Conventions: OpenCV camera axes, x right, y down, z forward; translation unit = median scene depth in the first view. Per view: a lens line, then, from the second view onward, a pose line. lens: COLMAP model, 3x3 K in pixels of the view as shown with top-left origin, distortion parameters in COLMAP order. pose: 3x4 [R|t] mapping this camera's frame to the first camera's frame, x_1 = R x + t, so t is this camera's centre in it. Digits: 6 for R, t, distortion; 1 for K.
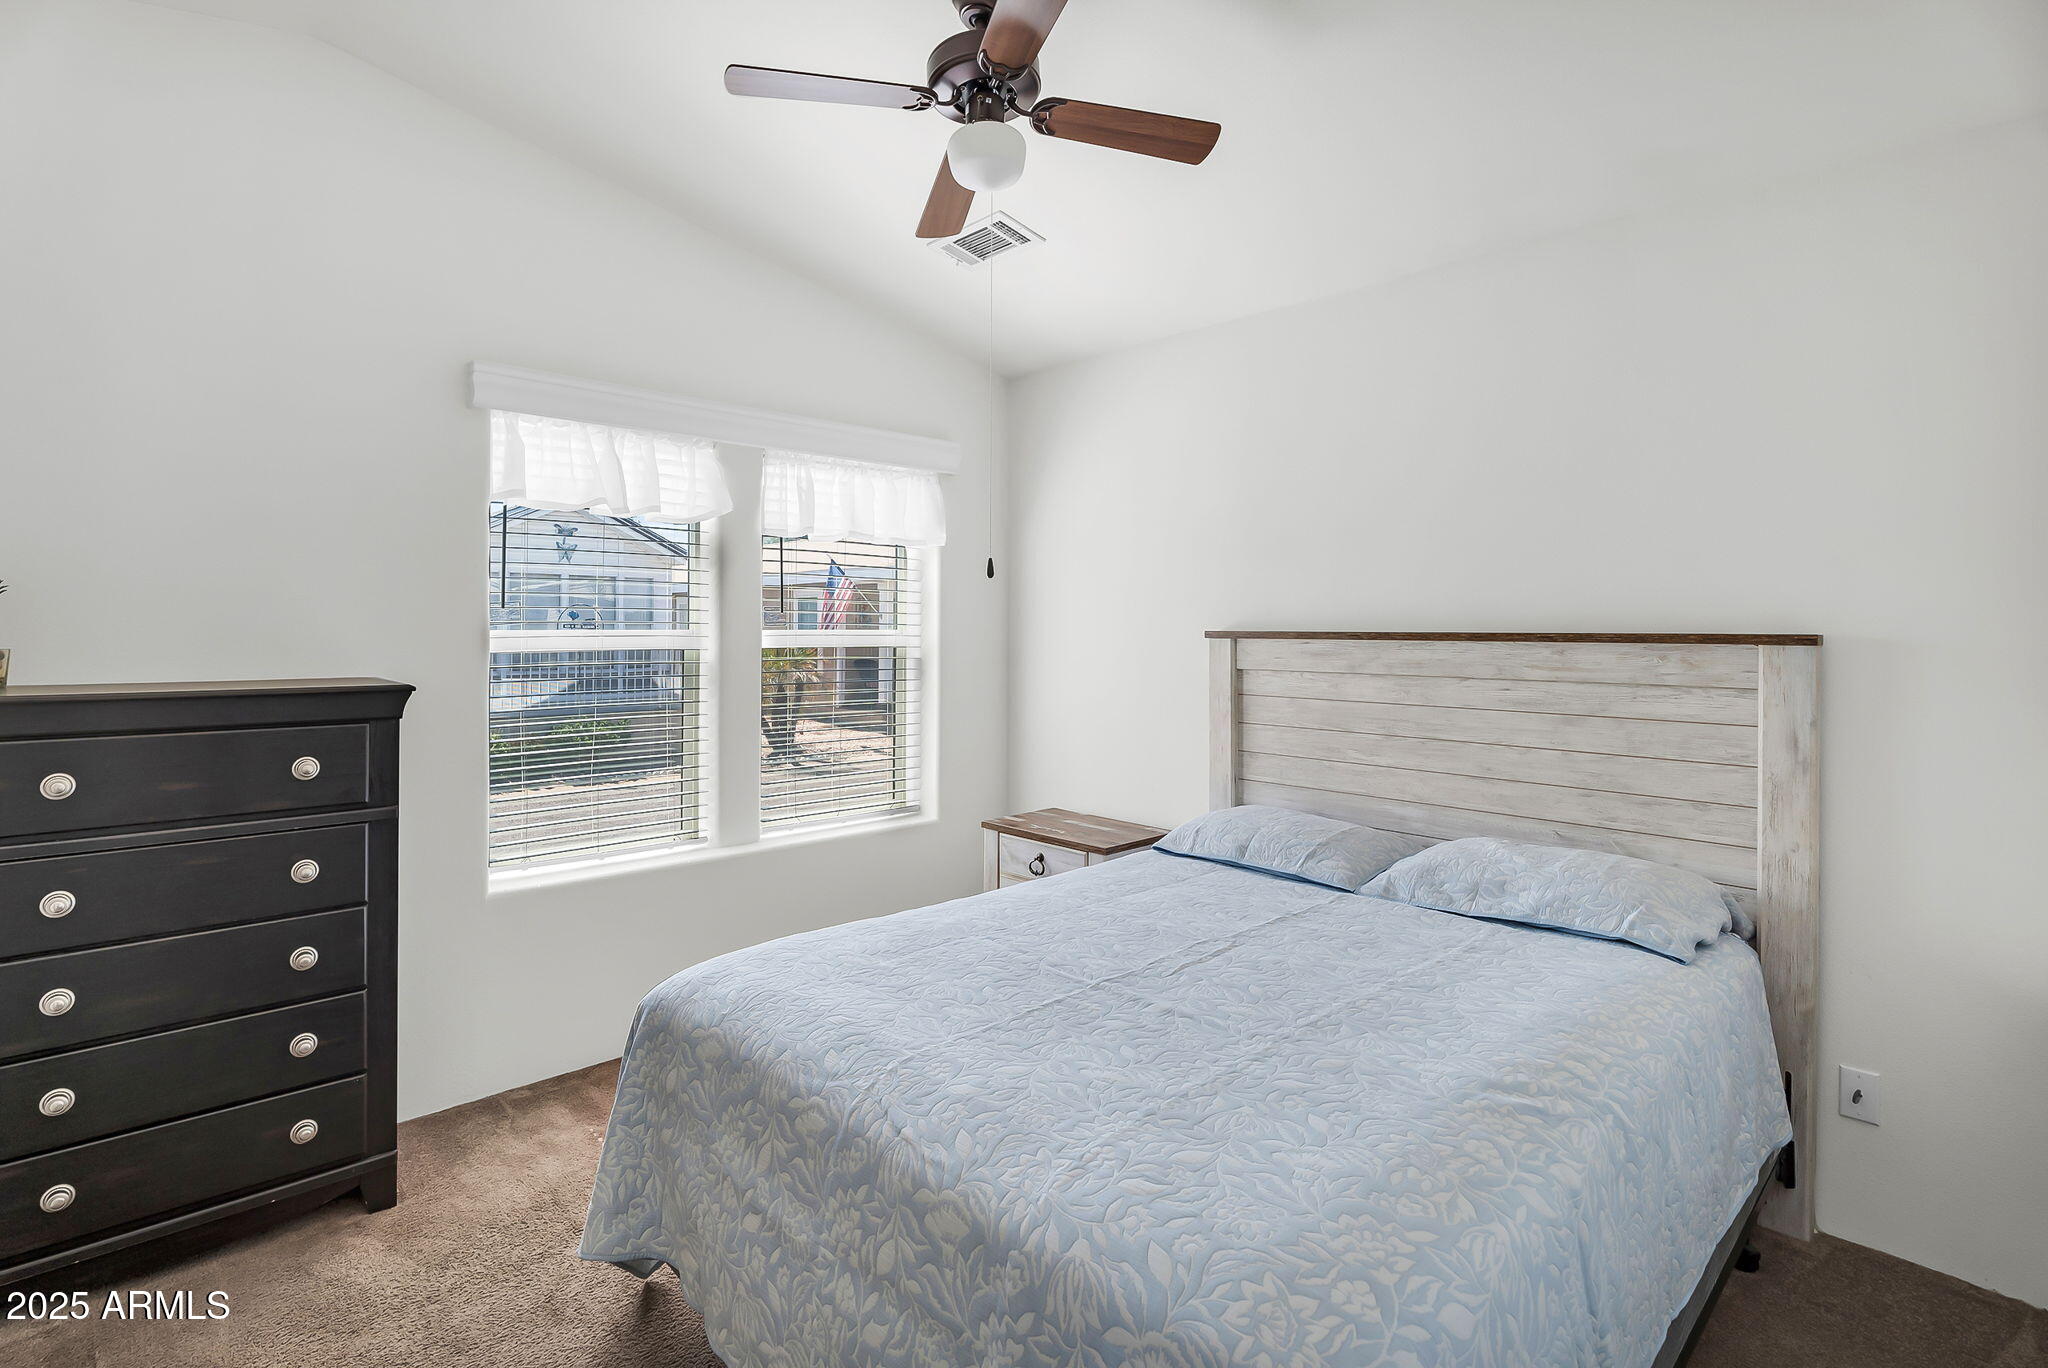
lens RADIAL K [[996.1, 0, 1014.7], [0, 996.1, 641.6], [0, 0, 1]] dist [-0.022857, 0.000085]
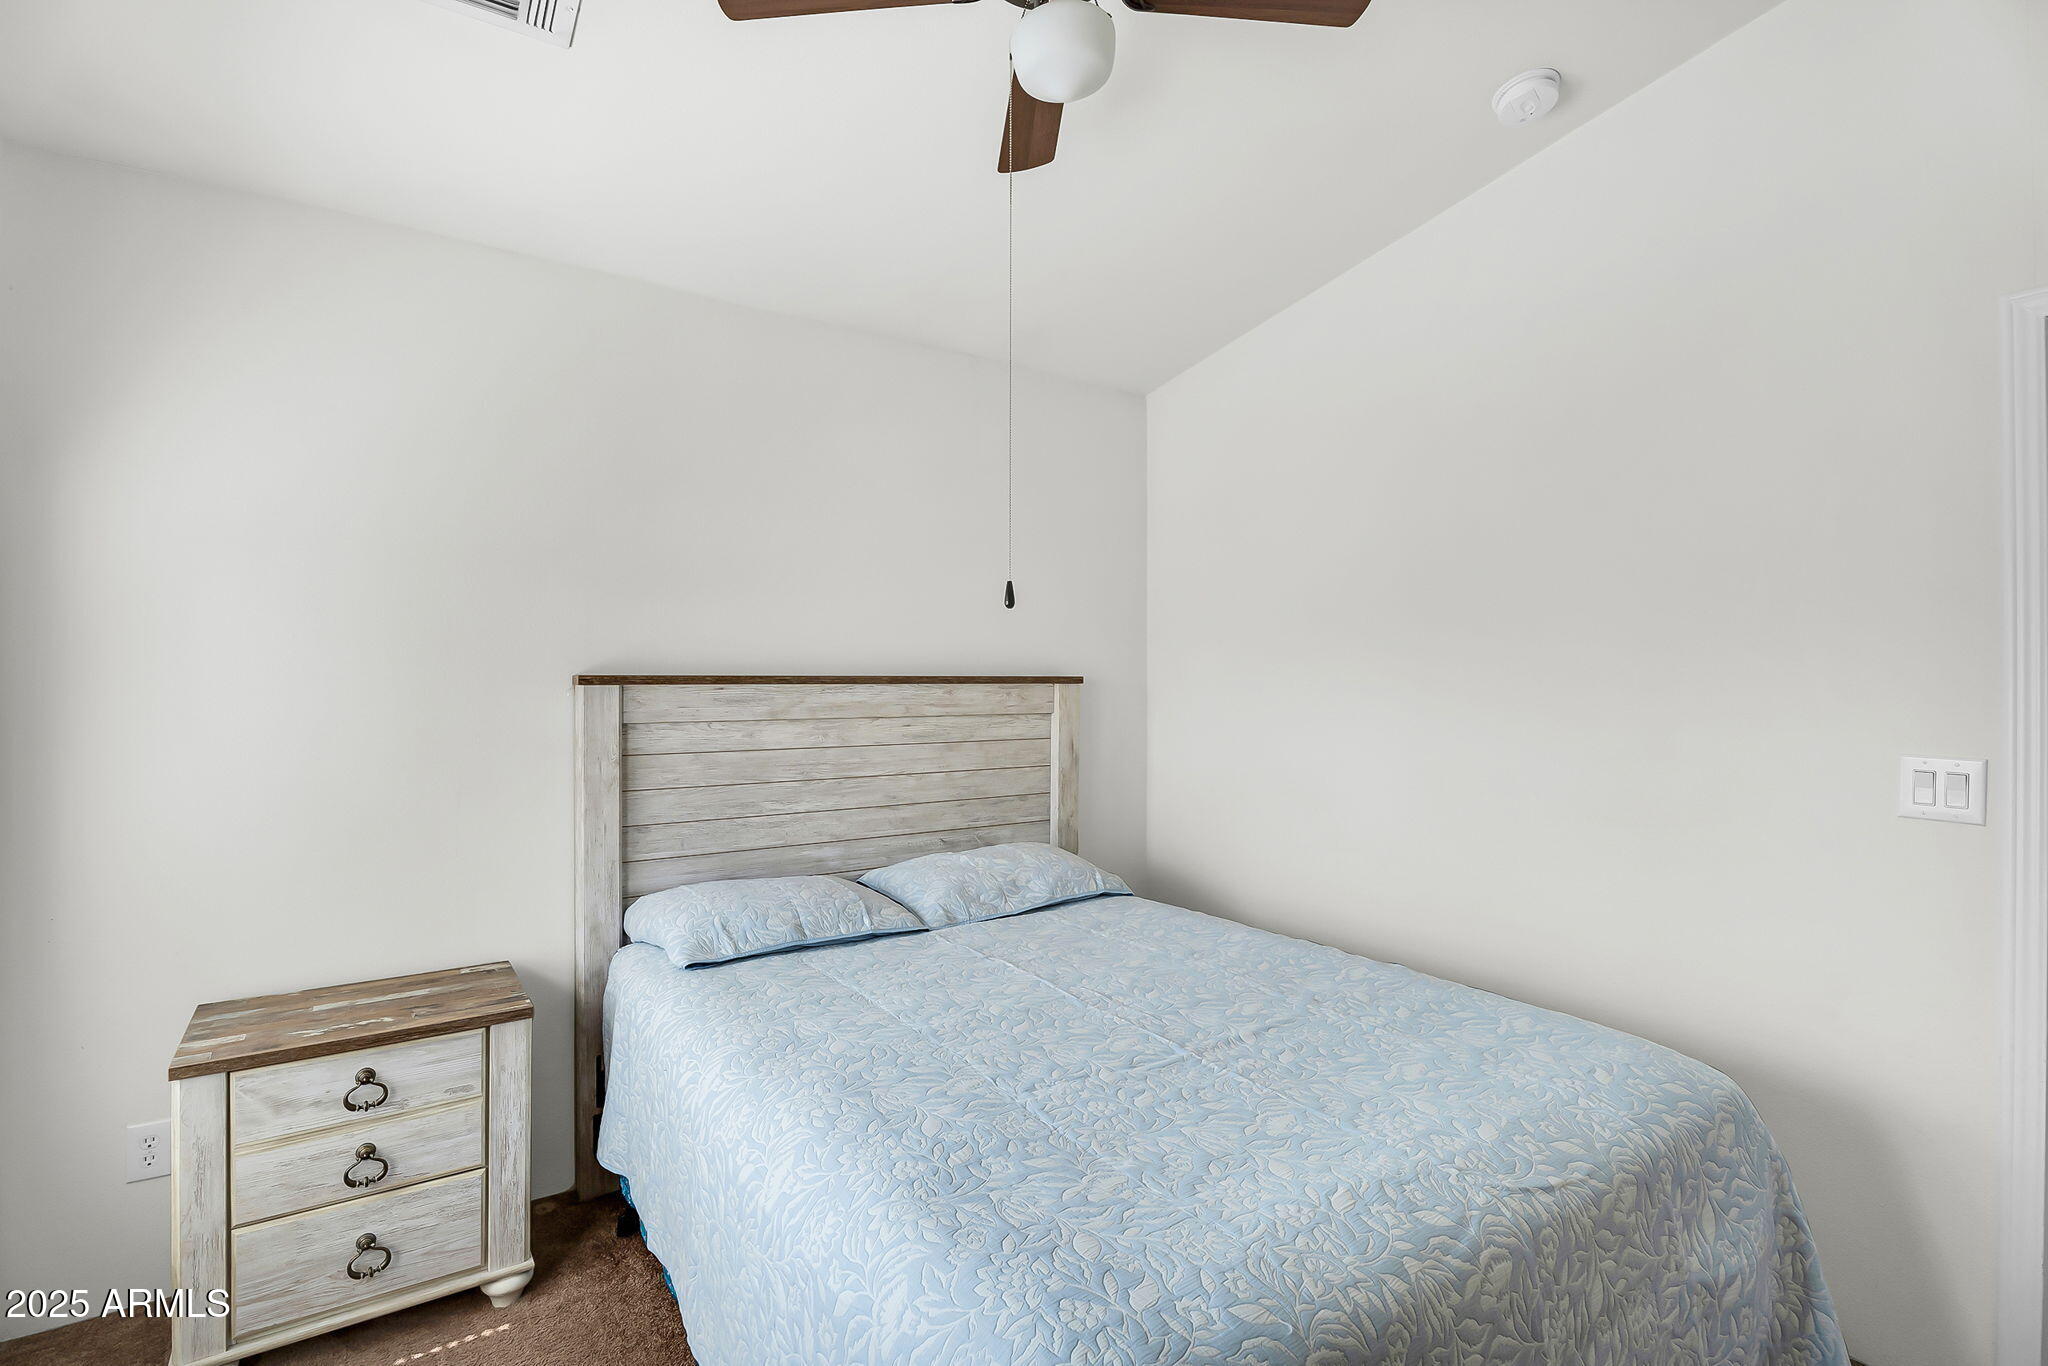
lens RADIAL K [[941.5, 0, 1027.1], [0, 941.5, 673.0], [0, 0, 1]] dist [-0.020289, -0.000509]
pose [[0.148369, -0.003142, 0.988927, -0.567906], [0.010021, 0.999948, 0.001673, -0.013138], [-0.988881, 0.009662, 0.148393, 0.704042]]
